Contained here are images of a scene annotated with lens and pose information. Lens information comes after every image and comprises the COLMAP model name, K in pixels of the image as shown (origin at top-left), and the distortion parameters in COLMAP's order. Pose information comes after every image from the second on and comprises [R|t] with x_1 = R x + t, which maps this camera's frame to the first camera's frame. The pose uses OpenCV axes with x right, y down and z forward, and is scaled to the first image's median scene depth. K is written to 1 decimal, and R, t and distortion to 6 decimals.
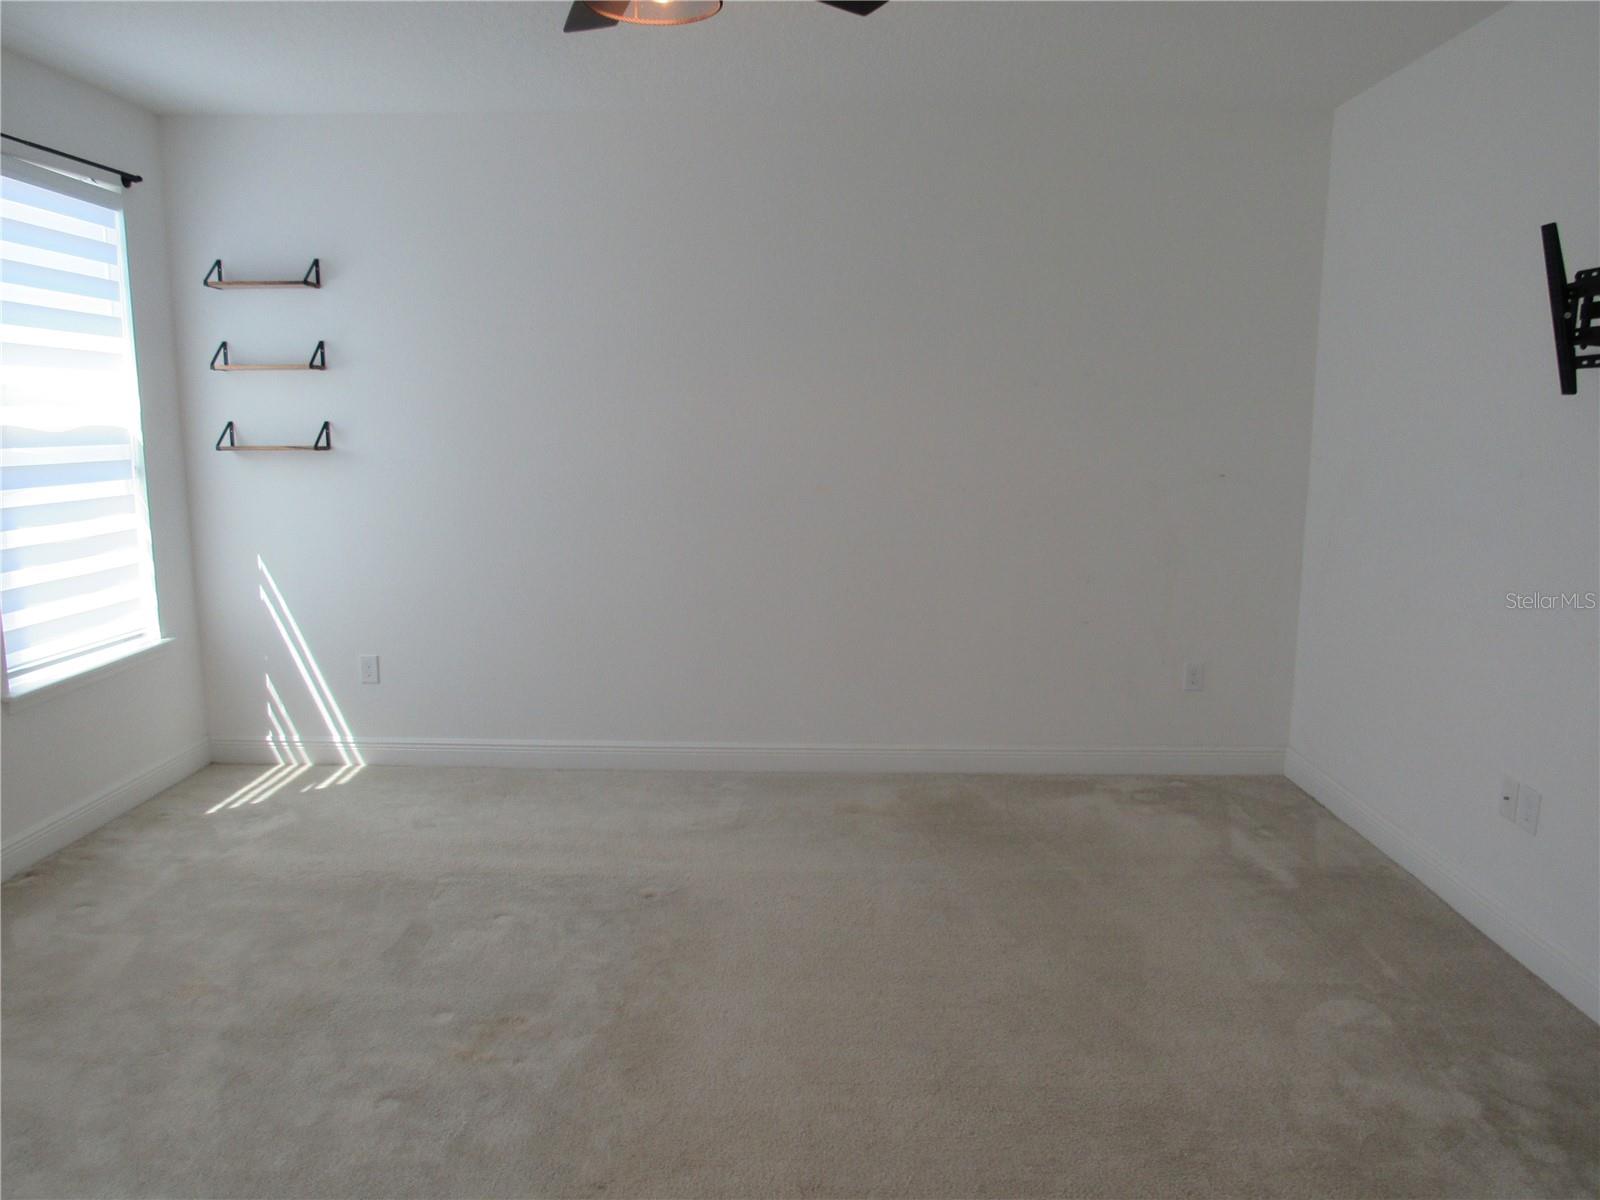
lens RADIAL K [[1140.0, 0, 796.0], [0, 1140.0, 602.8], [0, 0, 1]] dist [-0.030343, 0.009526]
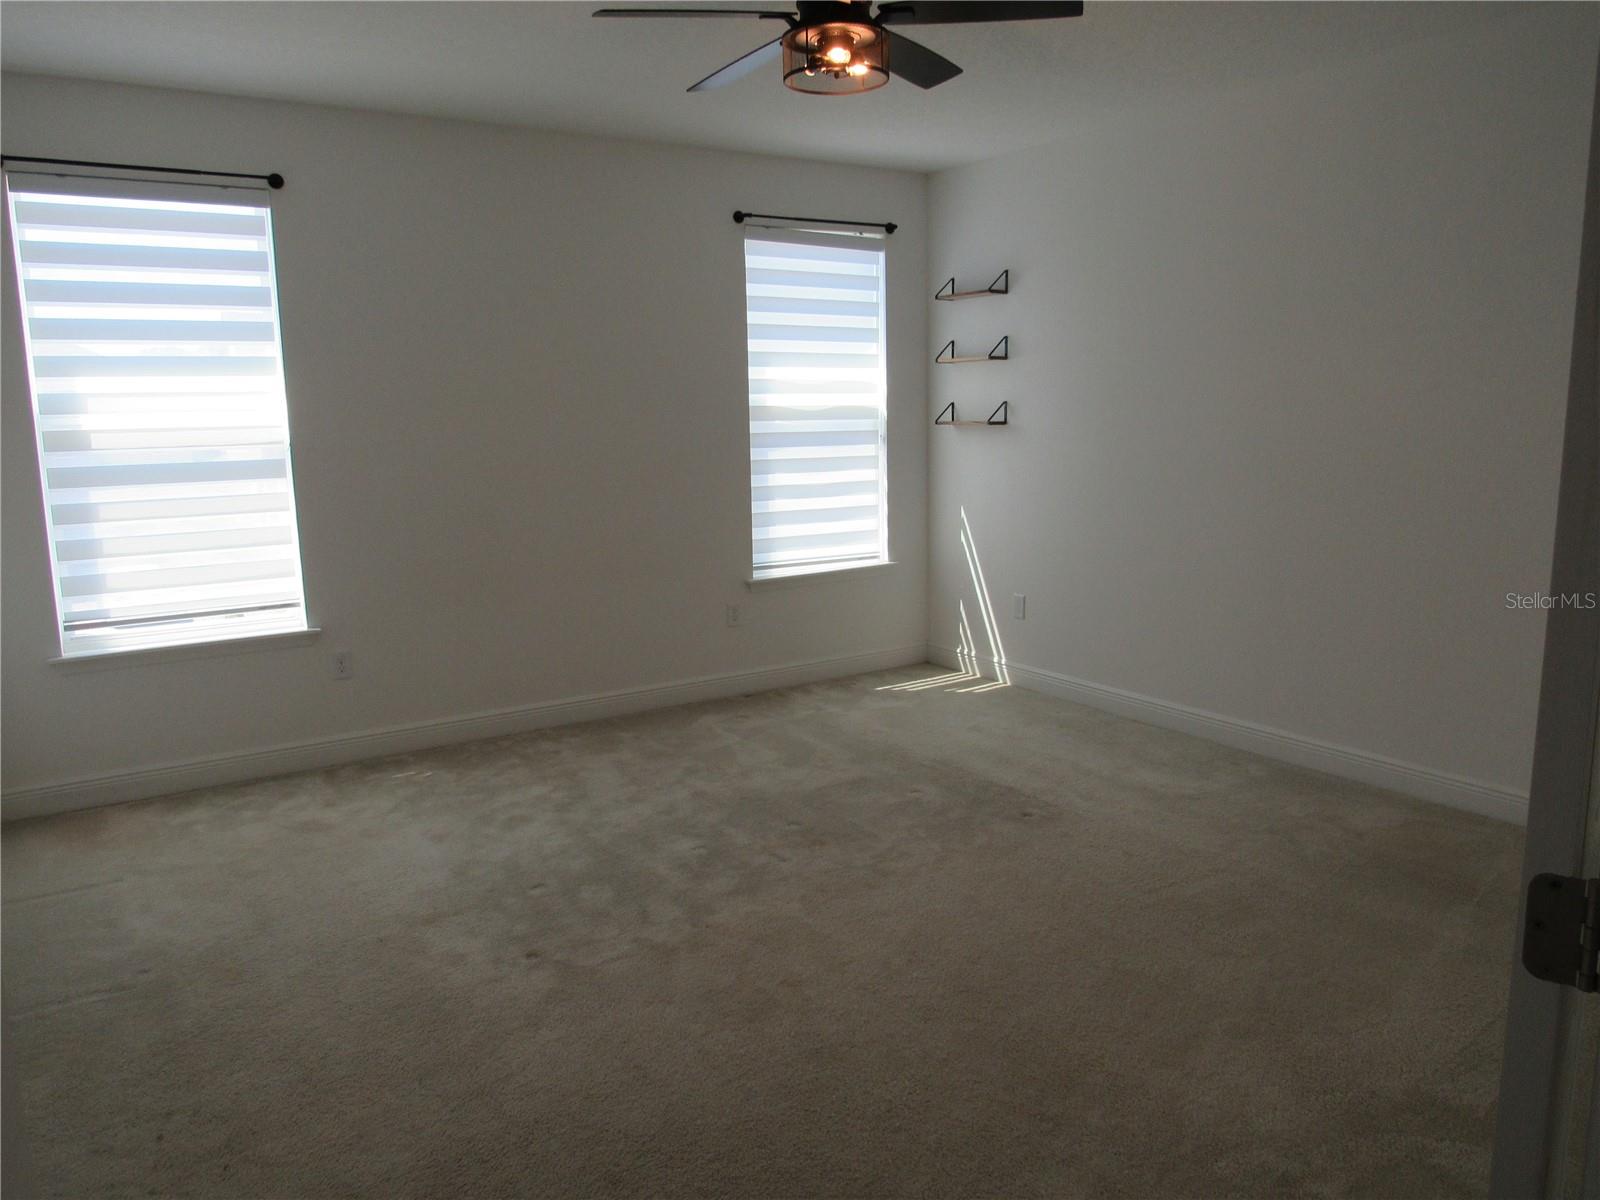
lens RADIAL K [[1140.0, 0, 788.4], [0, 1140.0, 601.5], [0, 0, 1]] dist [-0.030343, 0.009526]
pose [[0.572607, 0.128801, -0.809649, 0.507812], [-0.116669, 0.990332, 0.075033, -0.010195], [0.811486, 0.051496, 0.582098, 0.102397]]
